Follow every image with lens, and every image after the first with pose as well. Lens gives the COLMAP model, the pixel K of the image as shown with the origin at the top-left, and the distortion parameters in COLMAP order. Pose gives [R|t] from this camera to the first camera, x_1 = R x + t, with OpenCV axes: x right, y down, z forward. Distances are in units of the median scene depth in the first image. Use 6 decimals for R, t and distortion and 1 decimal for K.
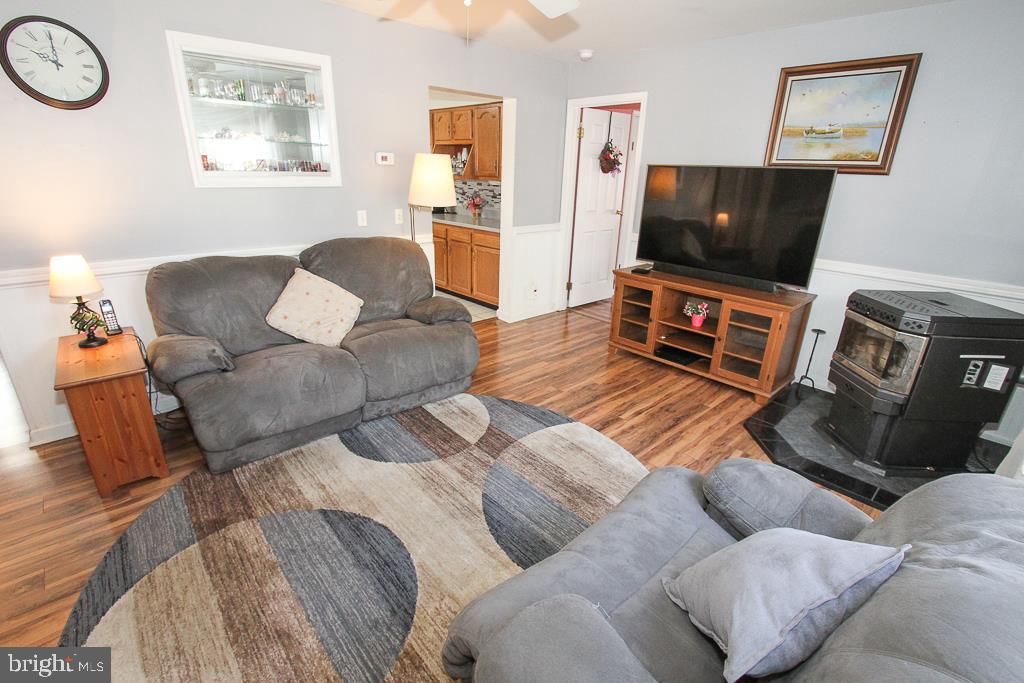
lens RADIAL K [[472.0, 0, 512.0], [0, 472.0, 341.5], [0, 0, 1]] dist [-0.017658, 0.001230]
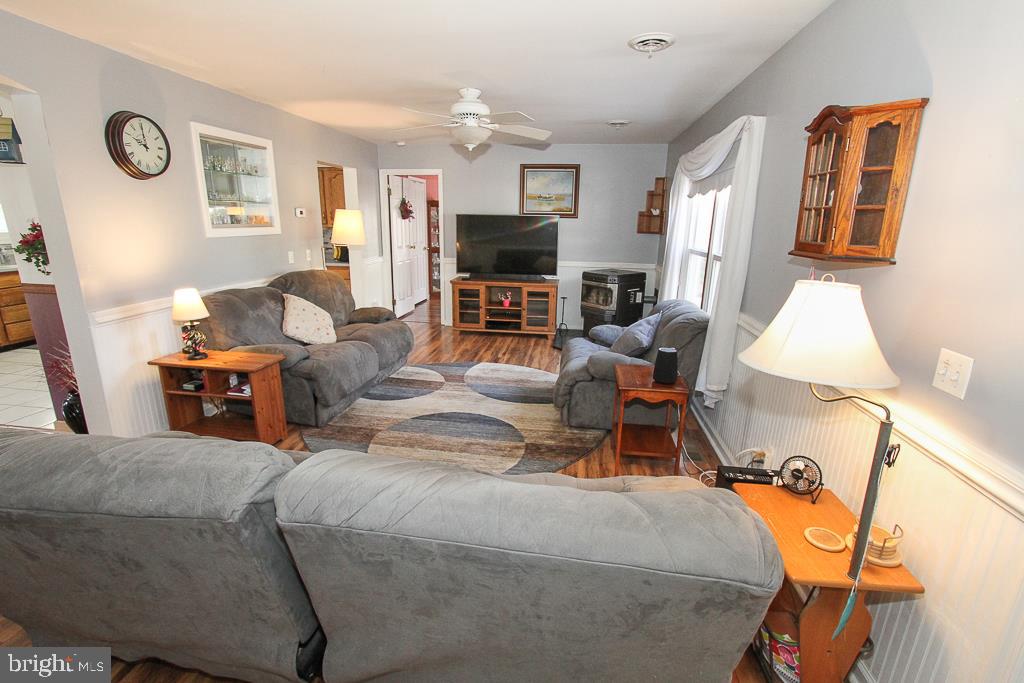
lens RADIAL K [[472.0, 0, 512.0], [0, 472.0, 341.5], [0, 0, 1]] dist [-0.017658, 0.001230]
pose [[0.774425, -0.174010, 0.608264, -0.788100], [0.223130, 0.974775, -0.005223, 0.126265], [-0.592012, 0.139766, 0.793717, -0.423115]]
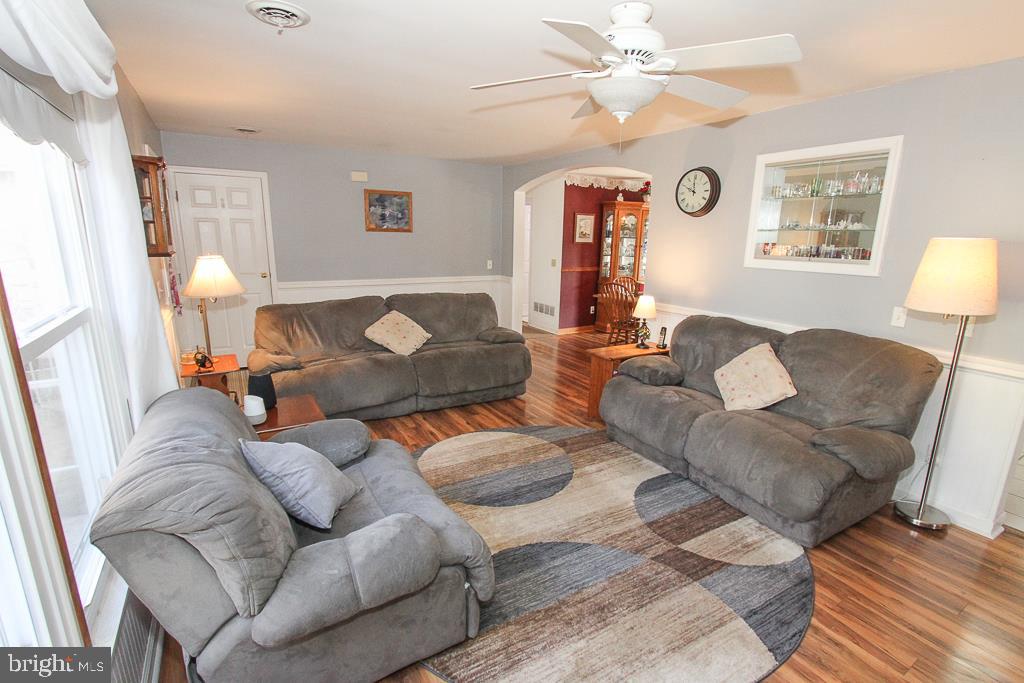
lens RADIAL K [[472.0, 0, 512.0], [0, 472.0, 341.5], [0, 0, 1]] dist [-0.017658, 0.001230]
pose [[-0.200859, 0.186260, -0.961750, 0.683992], [-0.361392, 0.898421, 0.249471, -0.214880], [0.910523, 0.397677, -0.113143, 0.588393]]
